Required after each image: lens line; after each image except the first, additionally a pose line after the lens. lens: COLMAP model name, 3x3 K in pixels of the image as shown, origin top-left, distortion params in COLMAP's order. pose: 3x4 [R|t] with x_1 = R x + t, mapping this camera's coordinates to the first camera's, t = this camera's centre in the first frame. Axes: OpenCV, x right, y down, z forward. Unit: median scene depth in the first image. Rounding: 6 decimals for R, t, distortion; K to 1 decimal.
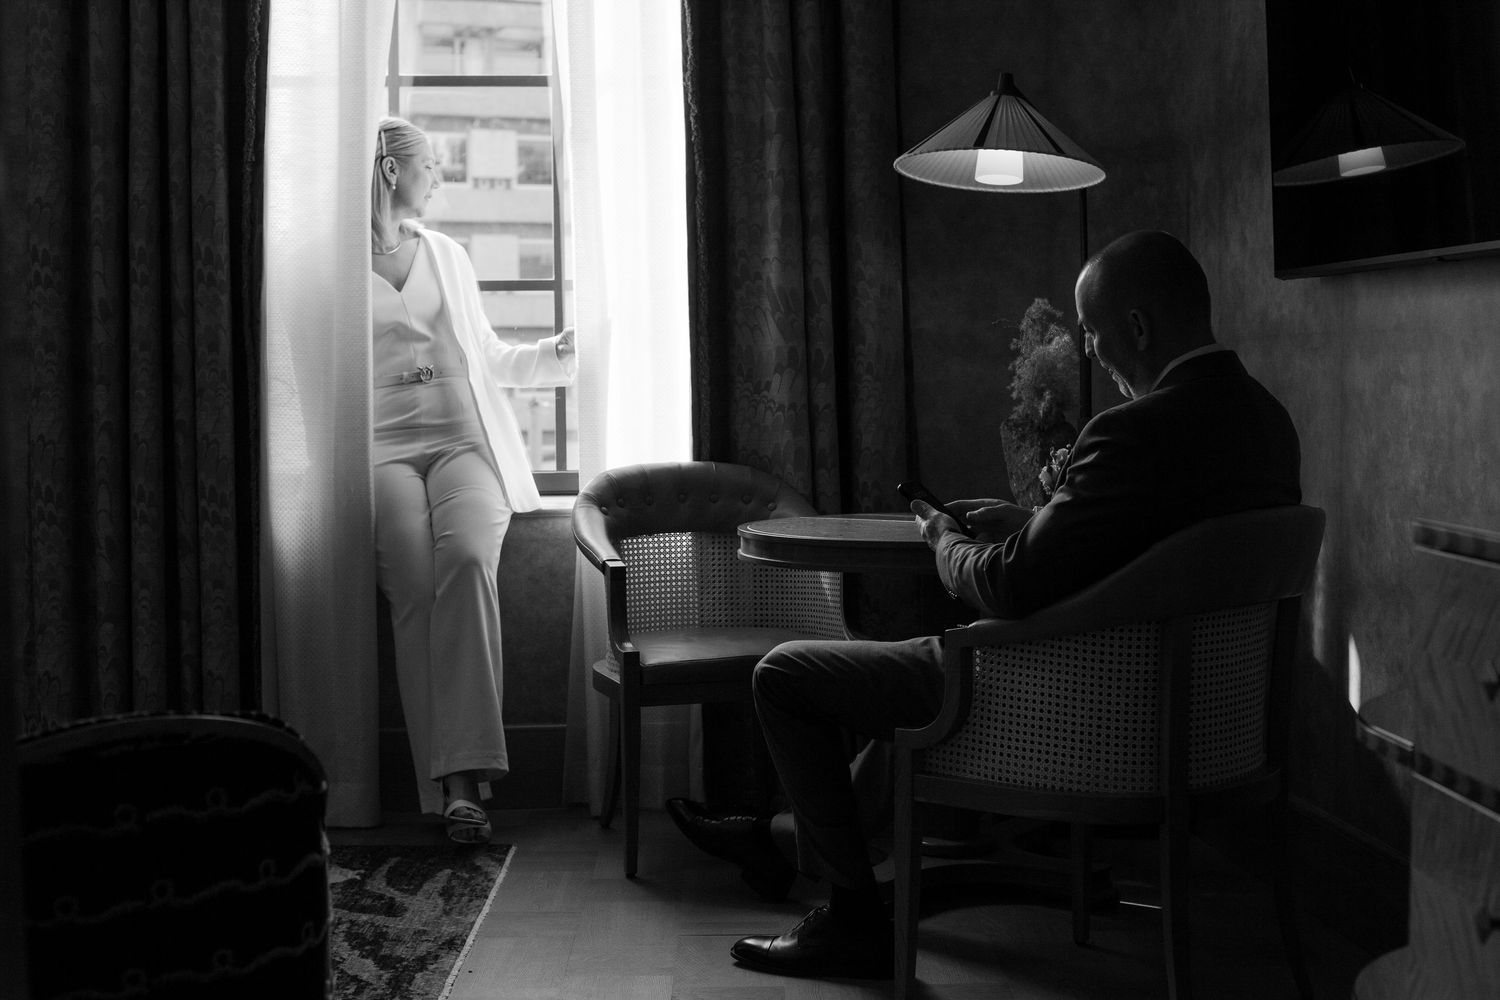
lens RADIAL K [[2247.2, 0, 750.0], [0, 2247.2, 500.0], [0, 0, 1]] dist [-0.085429, -0.149697]
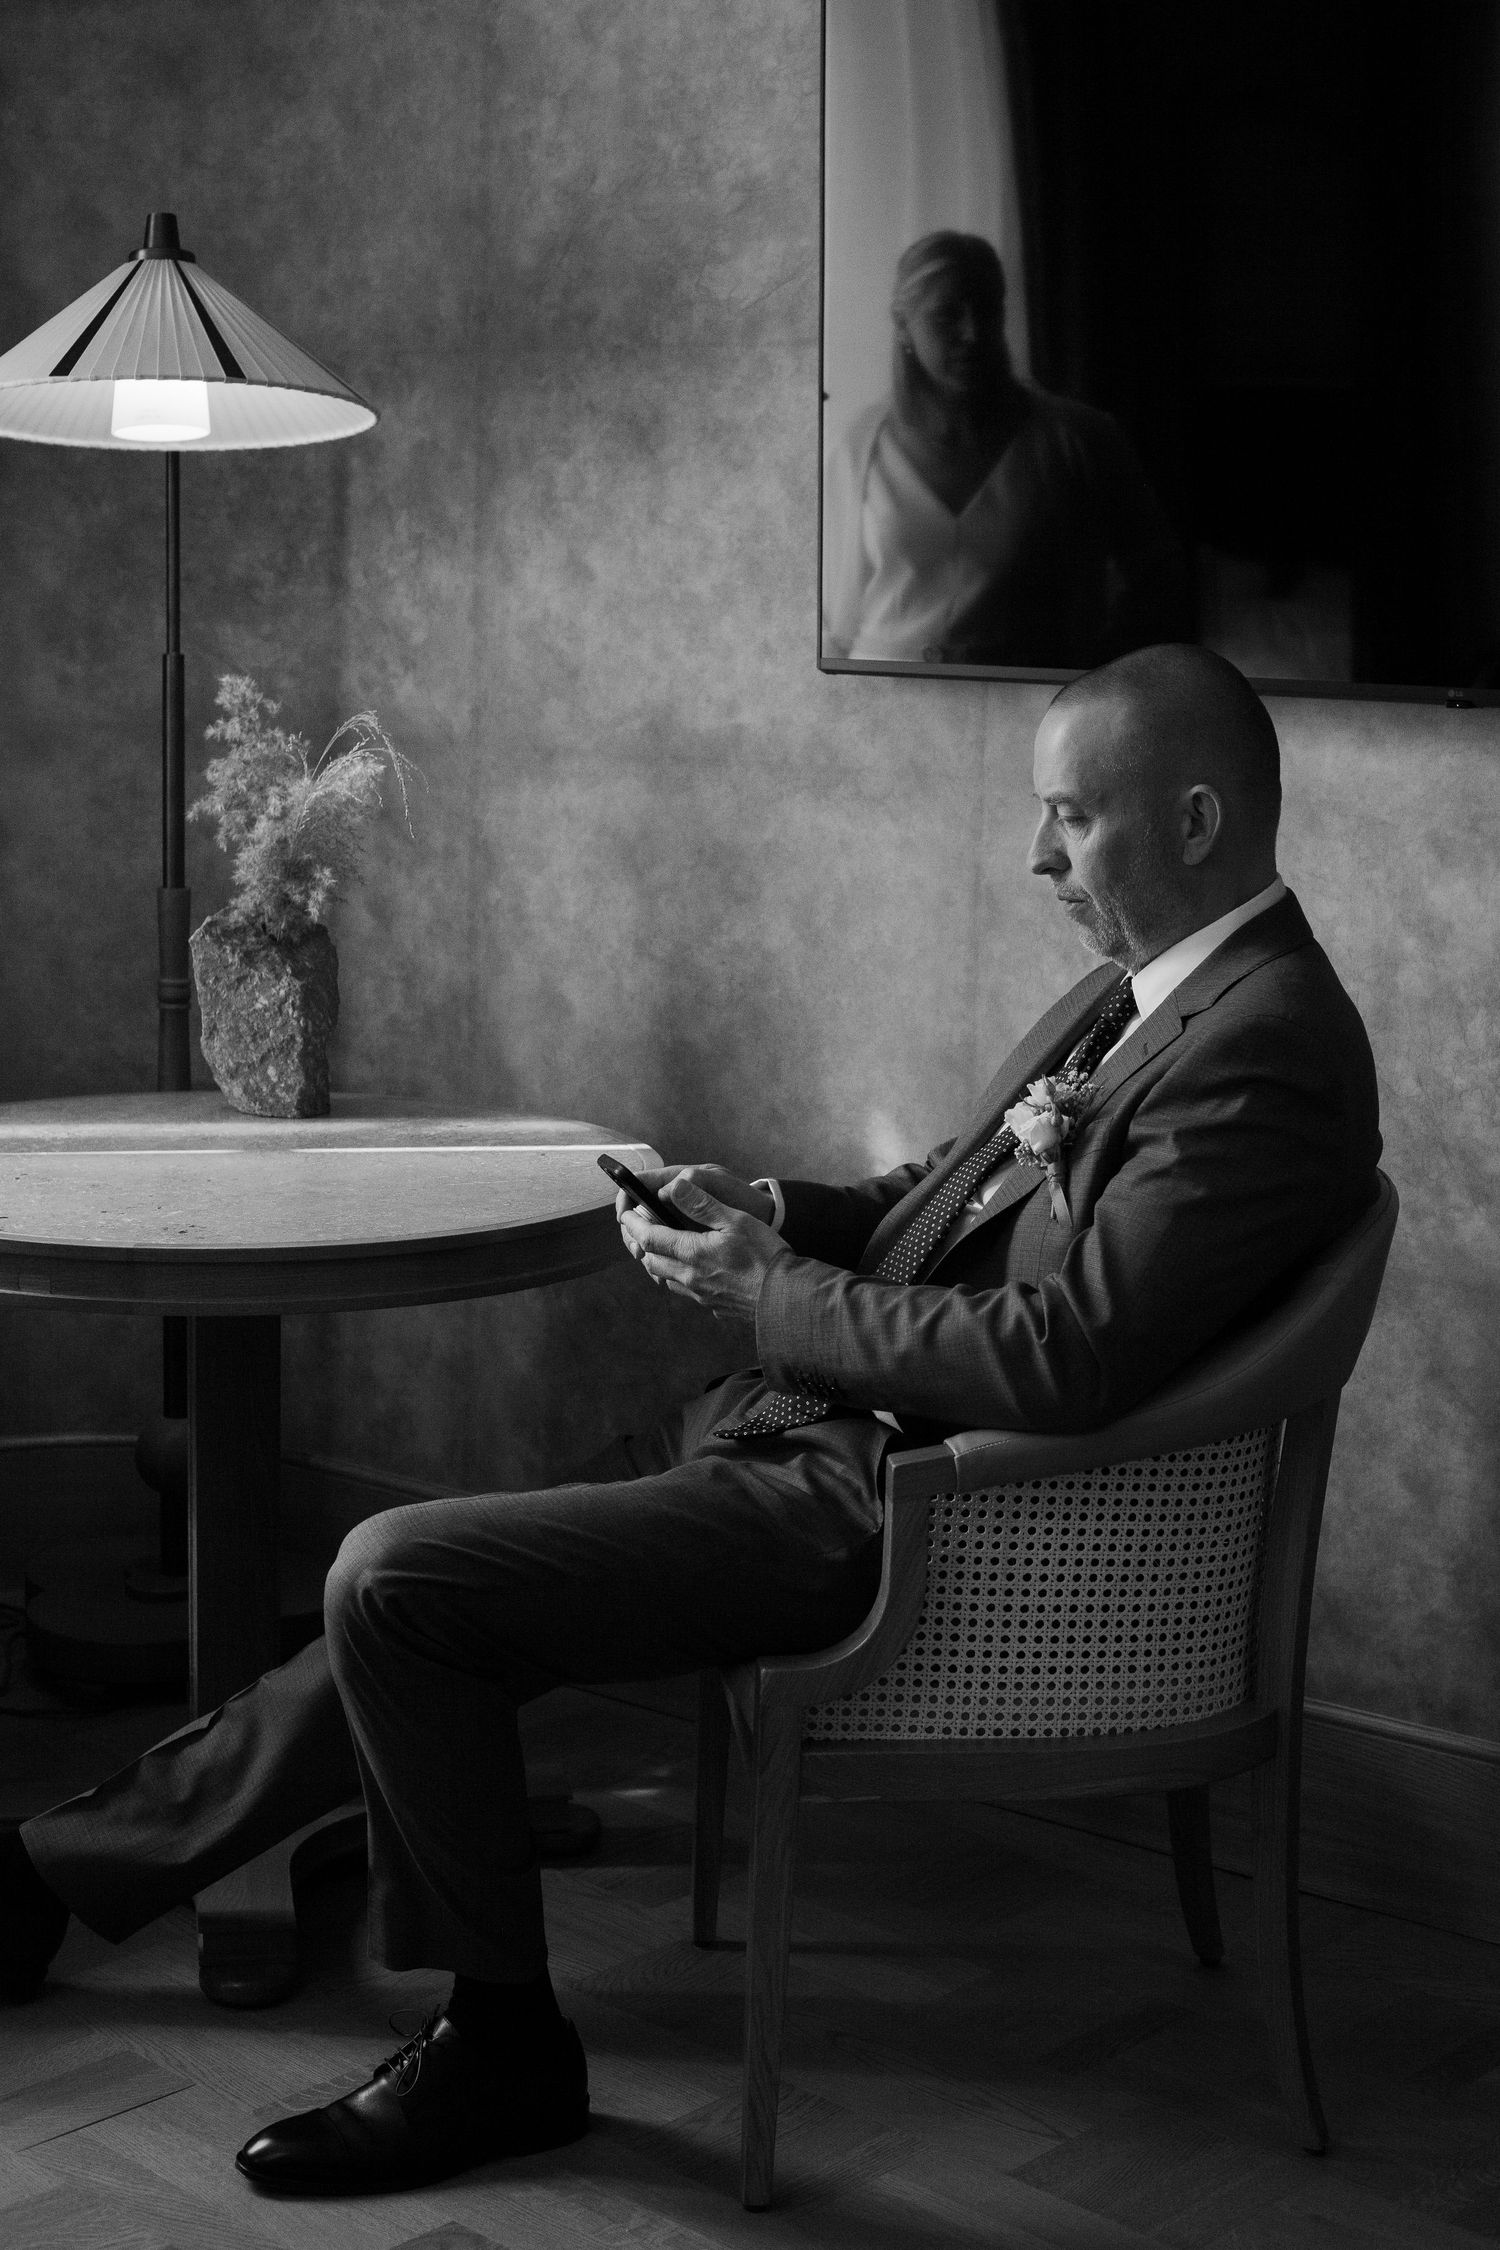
lens RADIAL K [[3370.8, 0, 750.0], [0, 3370.8, 1125.0], [0, 0, 1]] dist [-0.085429, -0.149697]
pose [[0.668613, -0.101758, 0.736616, -0.390051], [0.011245, 0.991863, 0.126812, -0.091427], [-0.743526, -0.076505, 0.664316, 0.442365]]
